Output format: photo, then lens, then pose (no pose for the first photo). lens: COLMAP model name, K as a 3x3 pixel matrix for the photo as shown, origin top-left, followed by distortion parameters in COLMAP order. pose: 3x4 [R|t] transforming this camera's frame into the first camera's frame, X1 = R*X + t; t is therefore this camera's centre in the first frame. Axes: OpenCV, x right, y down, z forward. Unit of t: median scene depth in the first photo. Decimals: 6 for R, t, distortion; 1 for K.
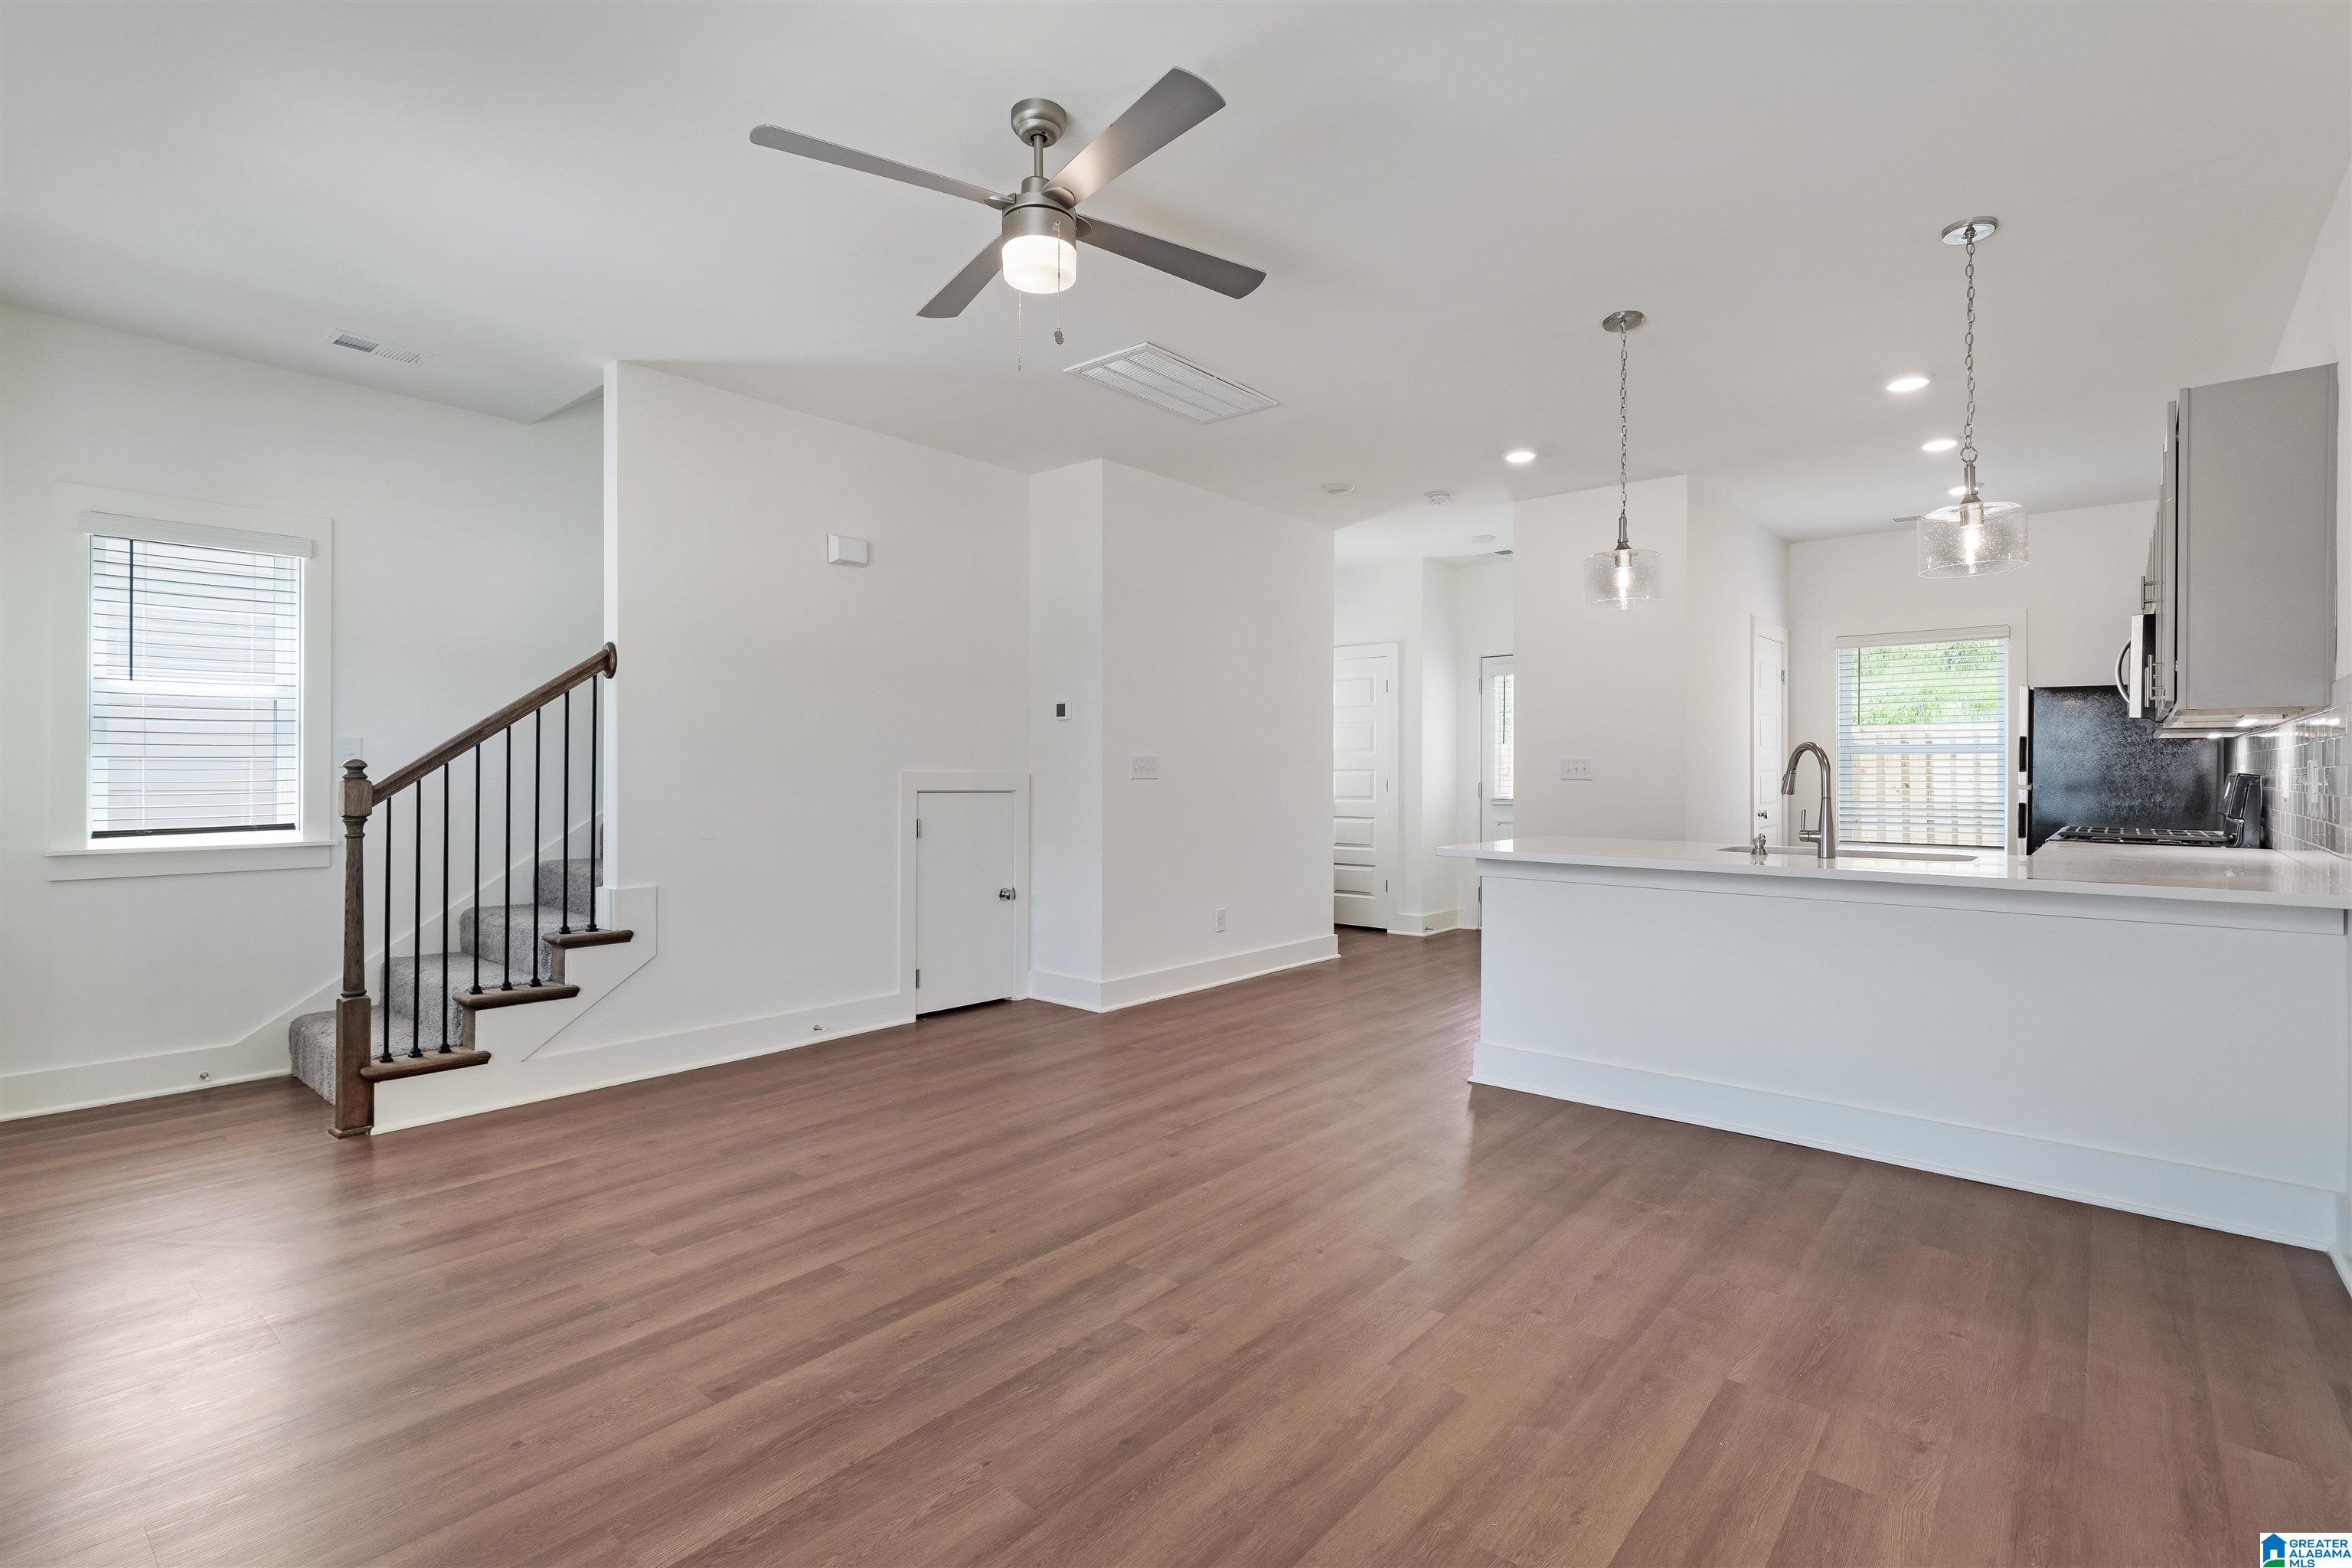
lens RADIAL K [[1097.3, 0, 1172.9], [0, 1097.3, 761.2], [0, 0, 1]] dist [0.015365, -0.000726]
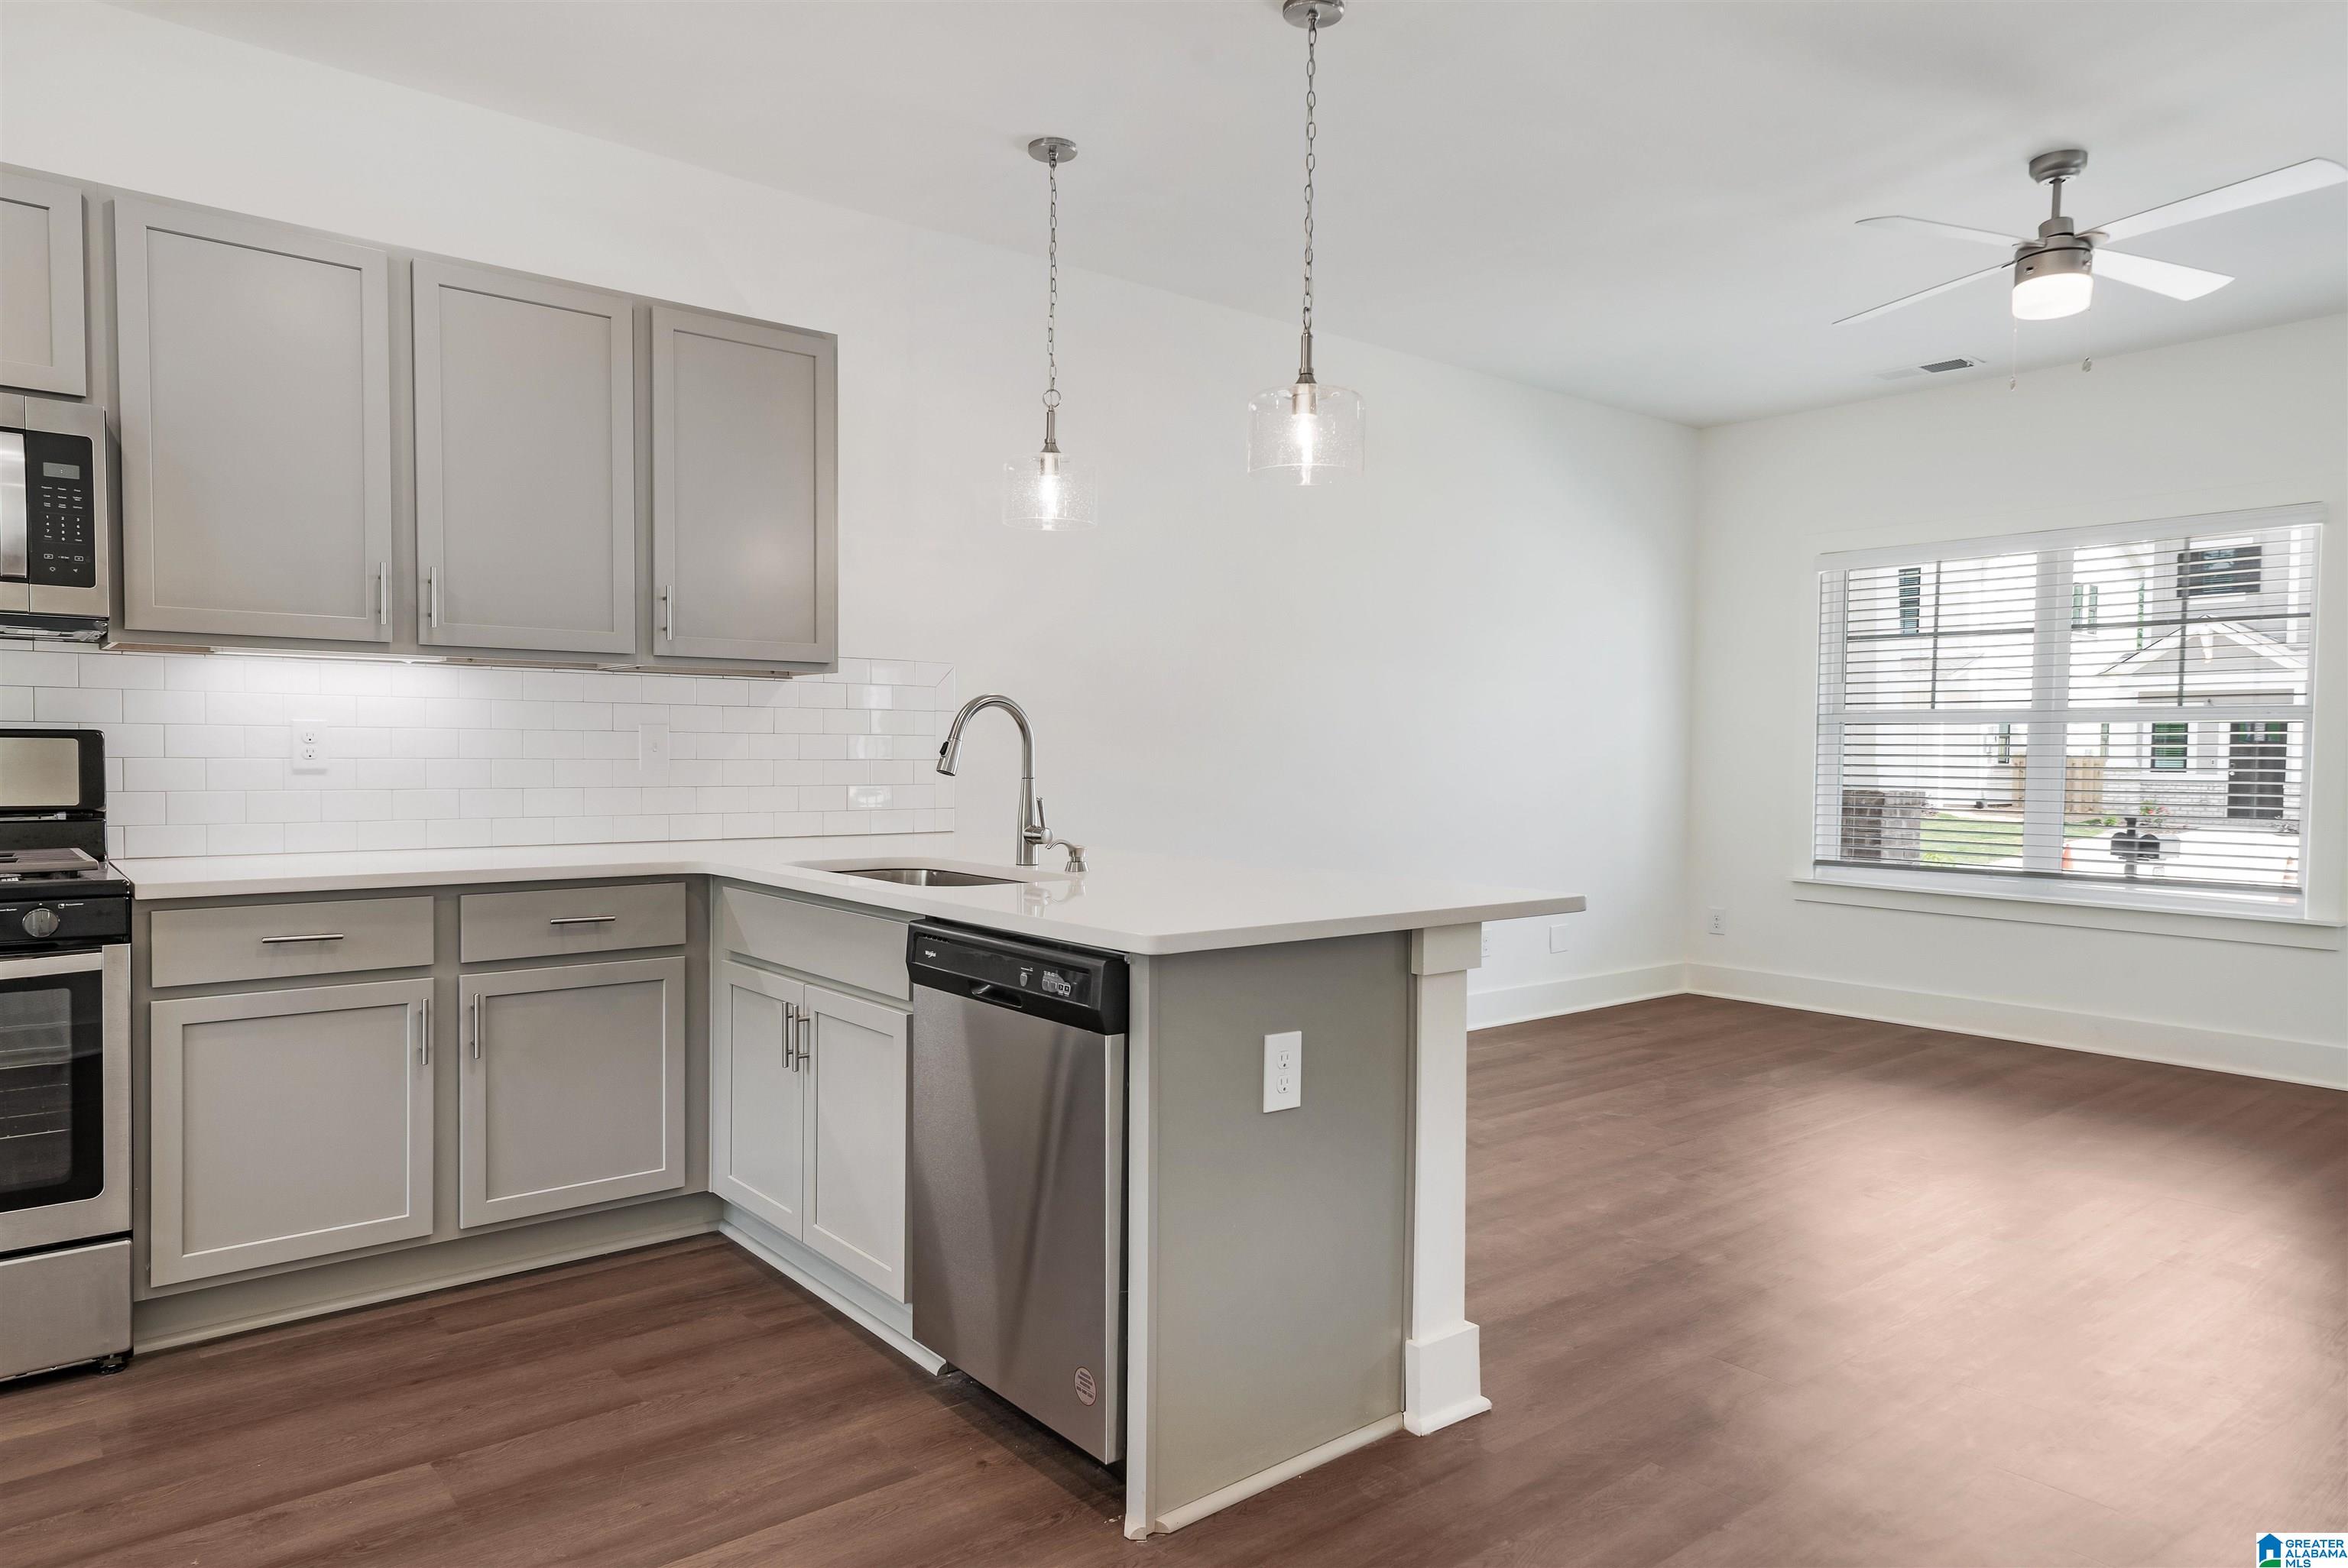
lens RADIAL K [[1467.3, 0, 1174.0], [0, 1467.3, 784.0], [0, 0, 1]] dist [0.000561, 0.028949]
pose [[-0.984578, -0.016740, 0.174146, 0.451020], [-0.014087, 0.999765, 0.016459, 0.027042], [-0.174381, 0.013752, -0.984582, 2.479625]]
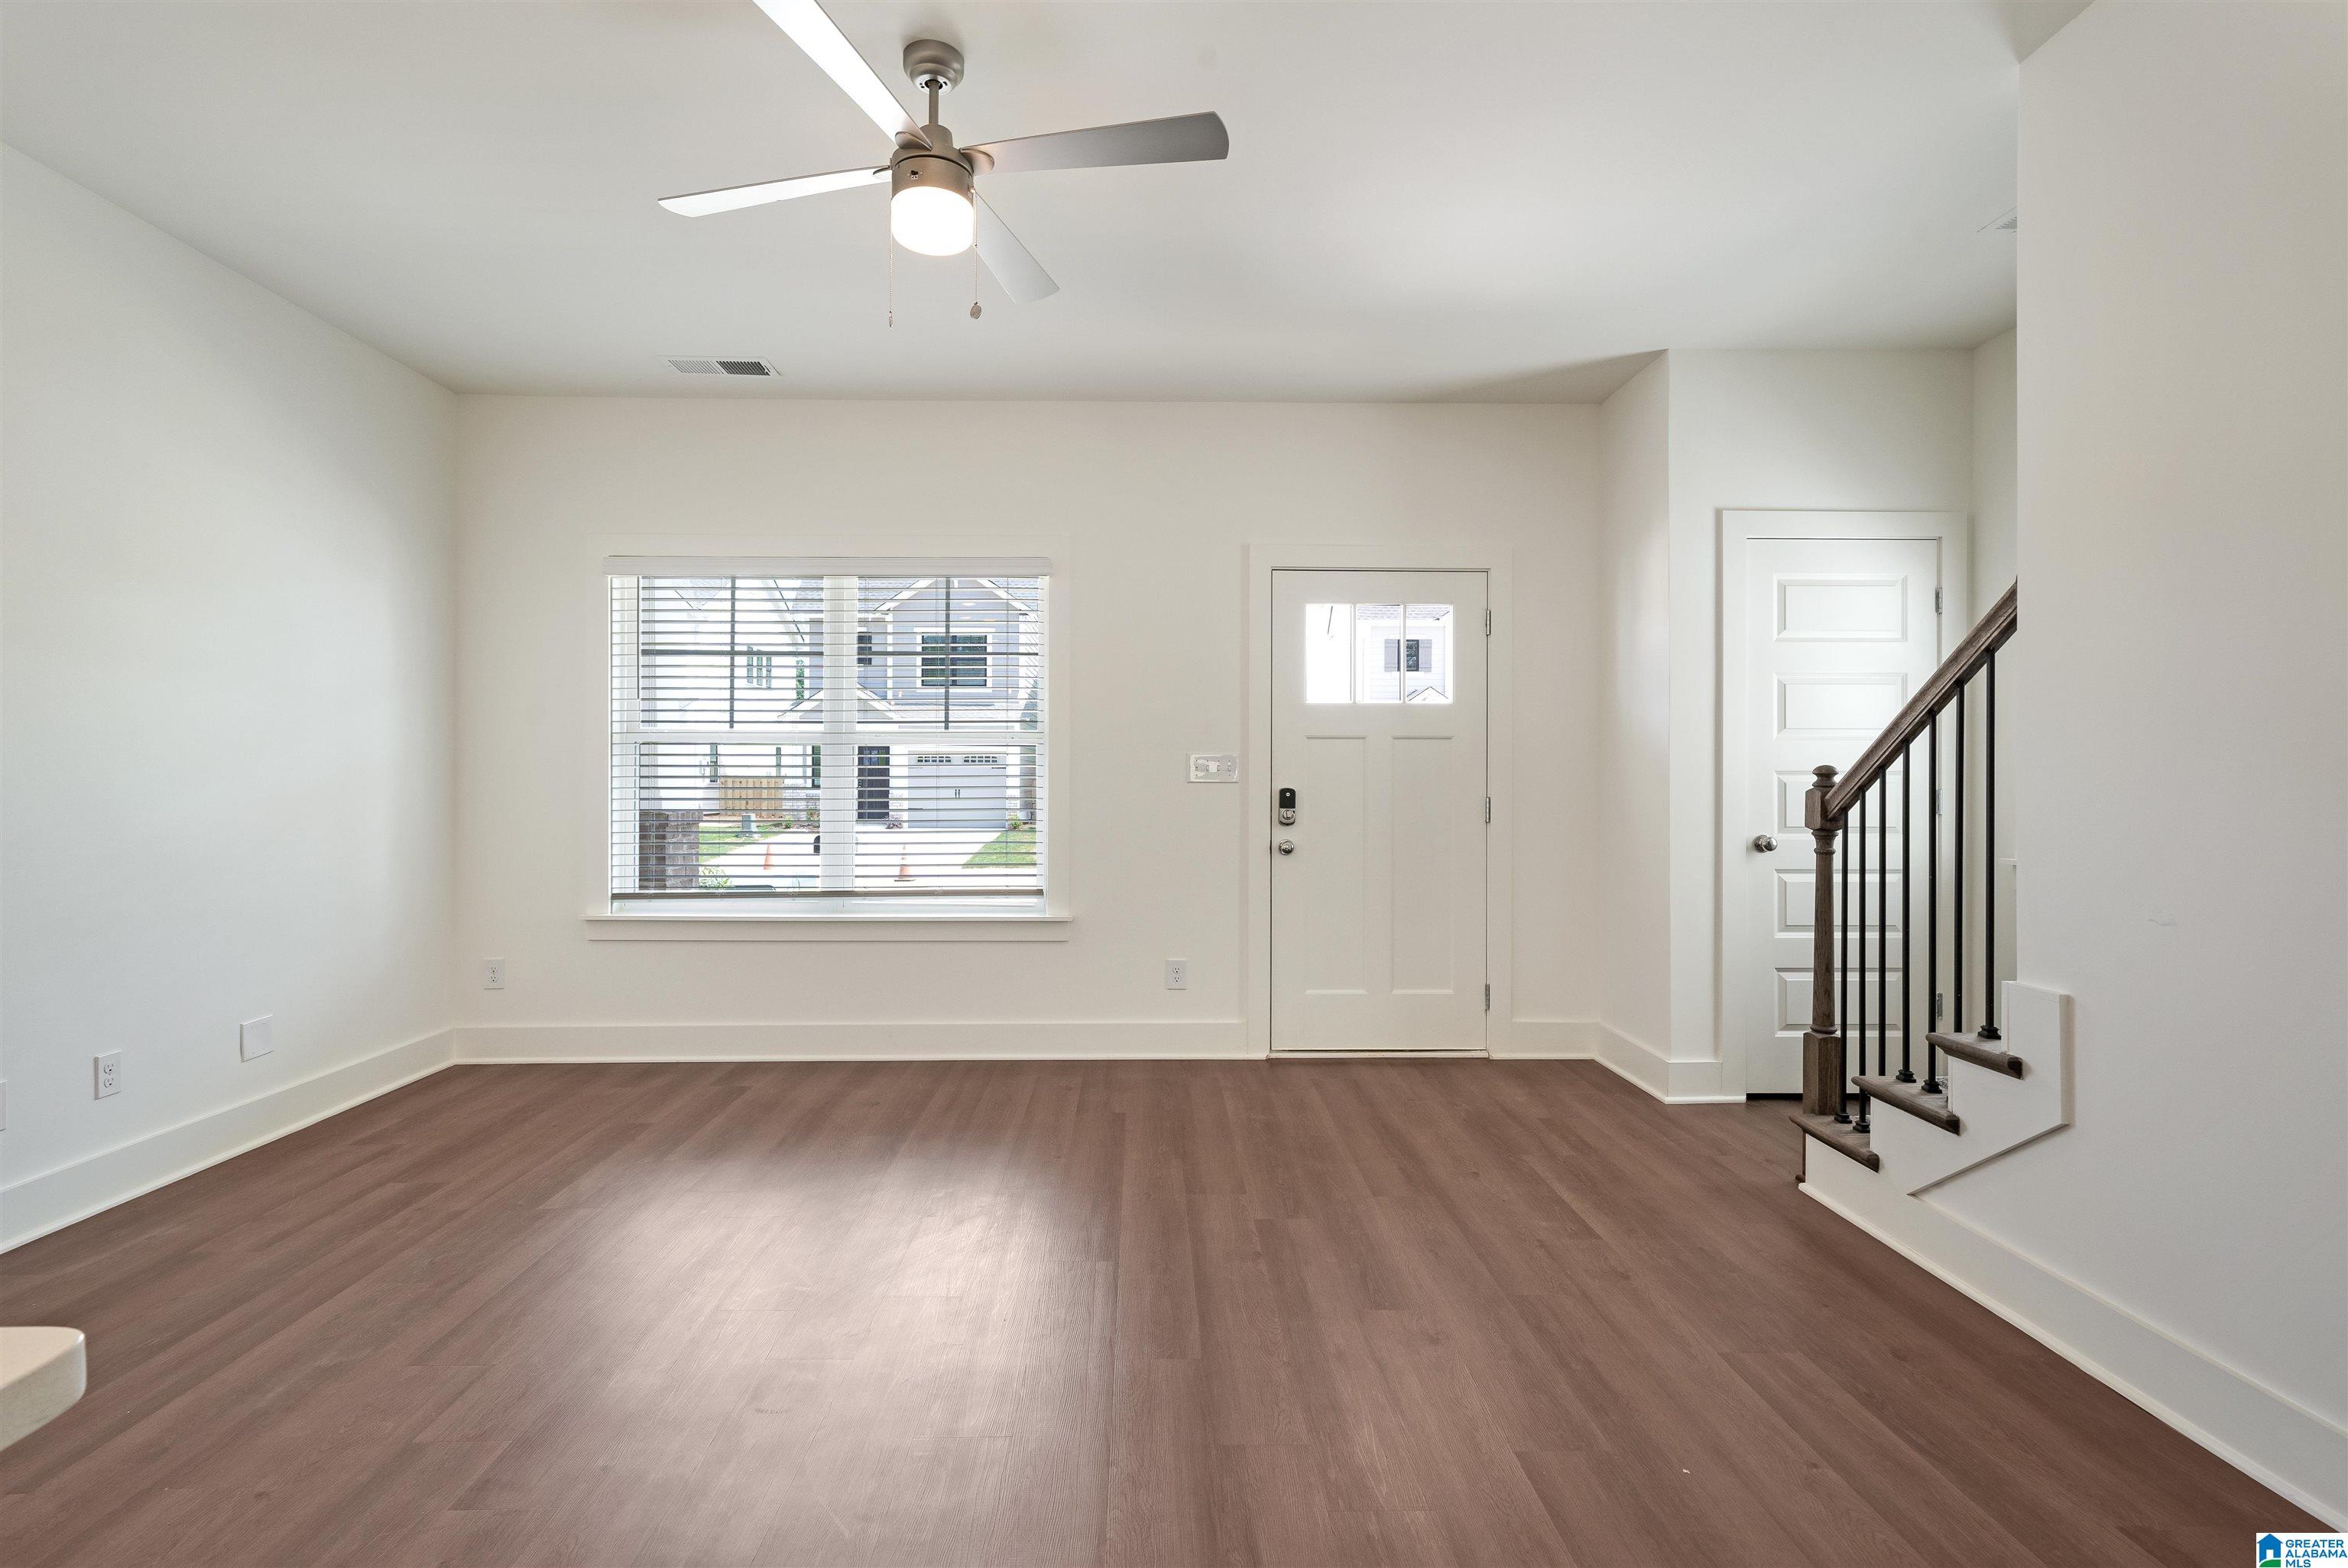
lens RADIAL K [[1145.3, 0, 1162.7], [0, 1145.3, 784.0], [0, 0, 1]] dist [0.002325, 0.000567]
pose [[-0.751761, -0.001247, -0.659434, 0.336316], [0.001336, 0.999993, -0.003414, 0.021103], [0.659434, -0.003448, -0.751755, 1.724382]]
